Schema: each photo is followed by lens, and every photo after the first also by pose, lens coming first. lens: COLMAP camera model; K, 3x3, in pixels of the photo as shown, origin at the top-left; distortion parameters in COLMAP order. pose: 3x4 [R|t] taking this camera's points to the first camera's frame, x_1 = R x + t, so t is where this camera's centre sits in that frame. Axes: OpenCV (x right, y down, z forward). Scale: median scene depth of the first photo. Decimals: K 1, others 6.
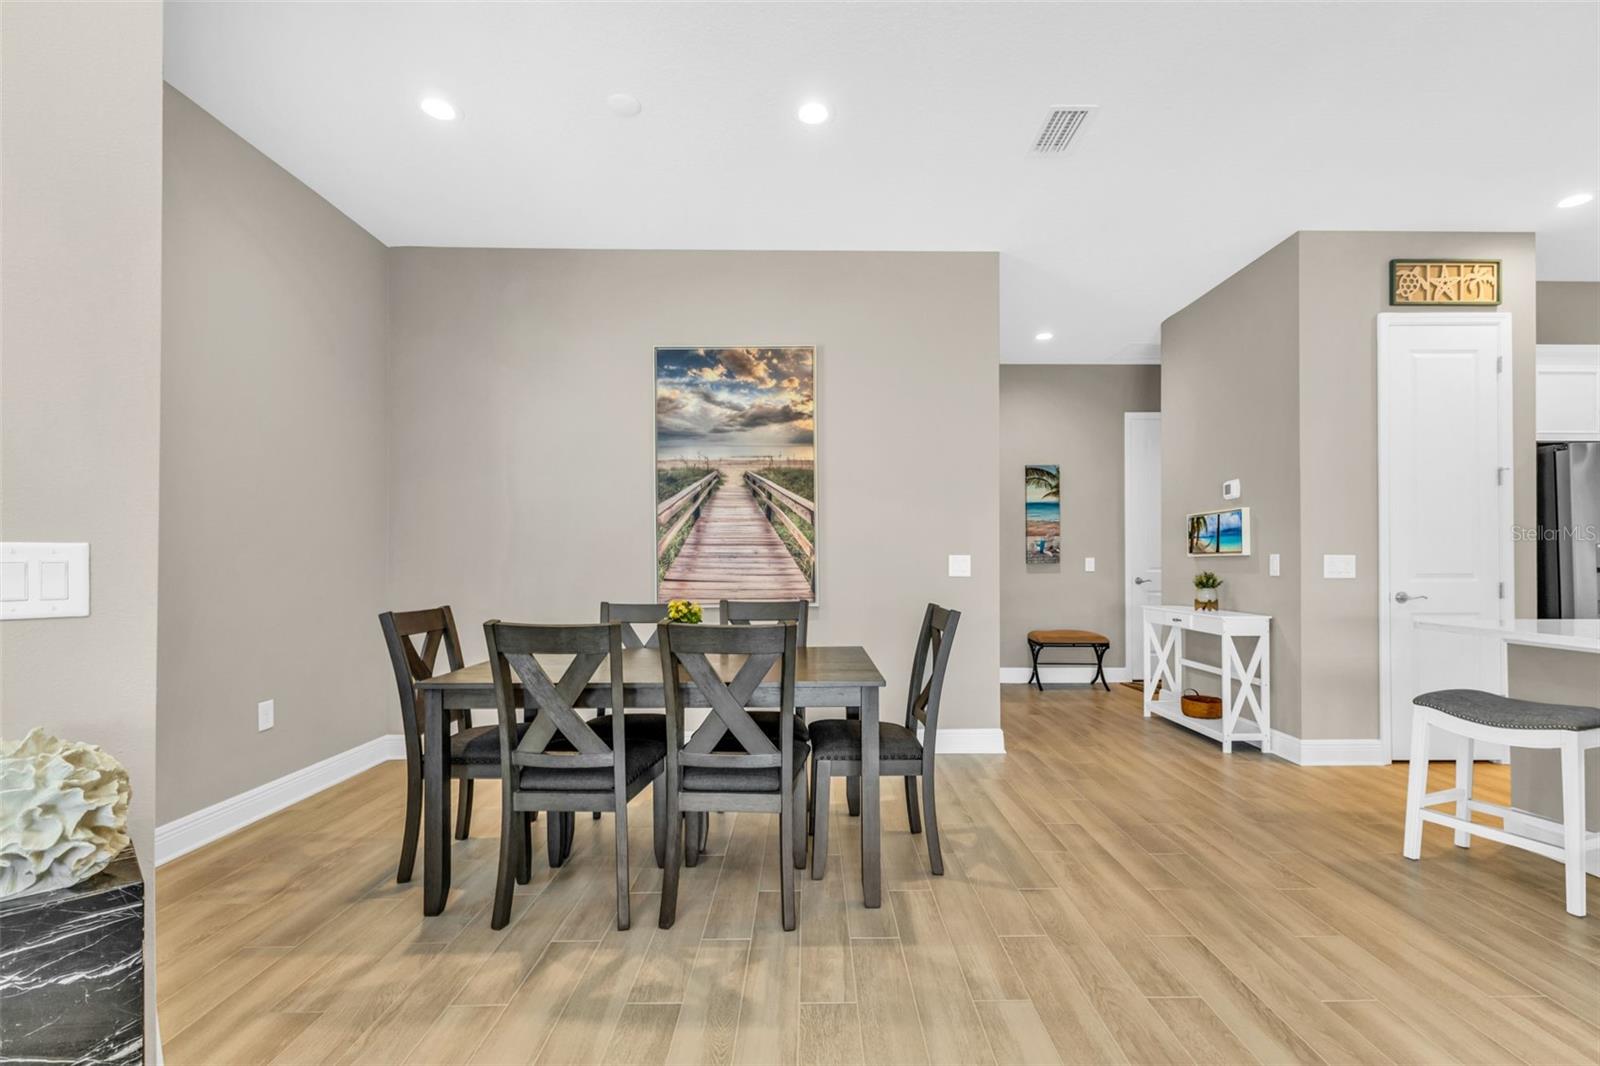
lens RADIAL K [[715.7, 0, 812.9], [0, 715.7, 555.7], [0, 0, 1]] dist [0.011264, -0.000950]
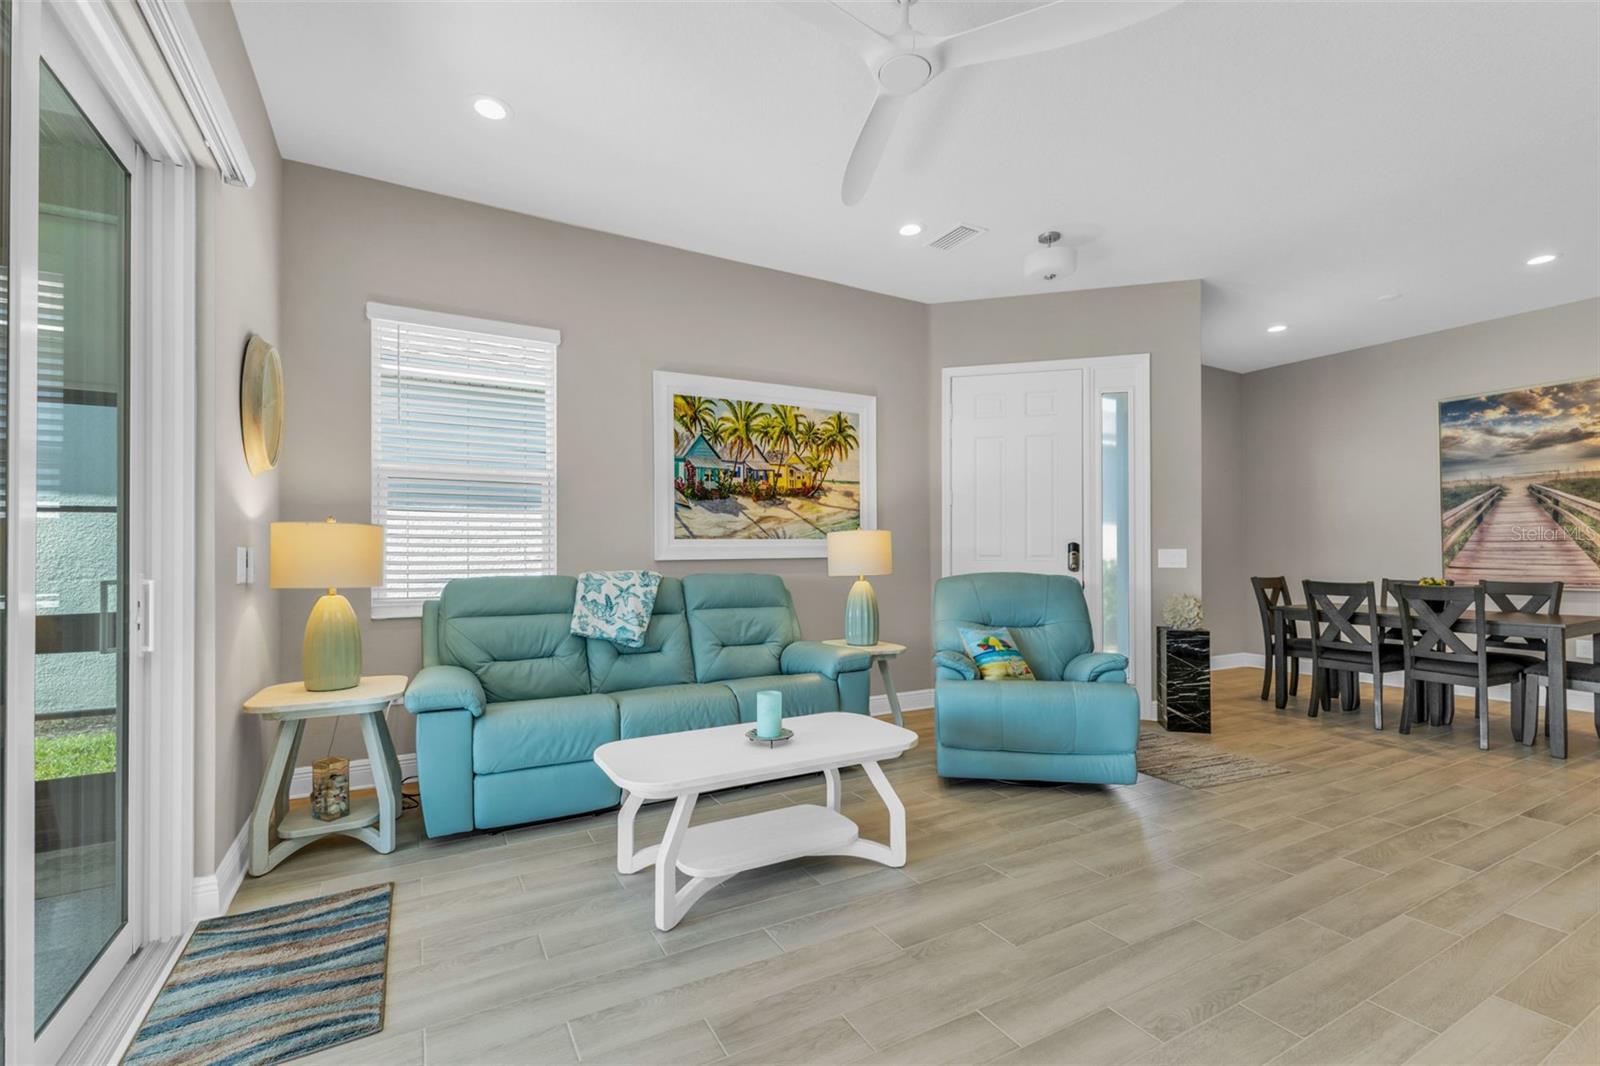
lens RADIAL K [[715.7, 0, 800.3], [0, 715.7, 548.0], [0, 0, 1]] dist [0.011264, -0.000950]
pose [[0.498168, -0.010798, -0.867014, 0.380857], [0.008221, 0.999936, -0.007729, -0.003514], [0.867042, -0.003277, 0.498225, -0.793434]]
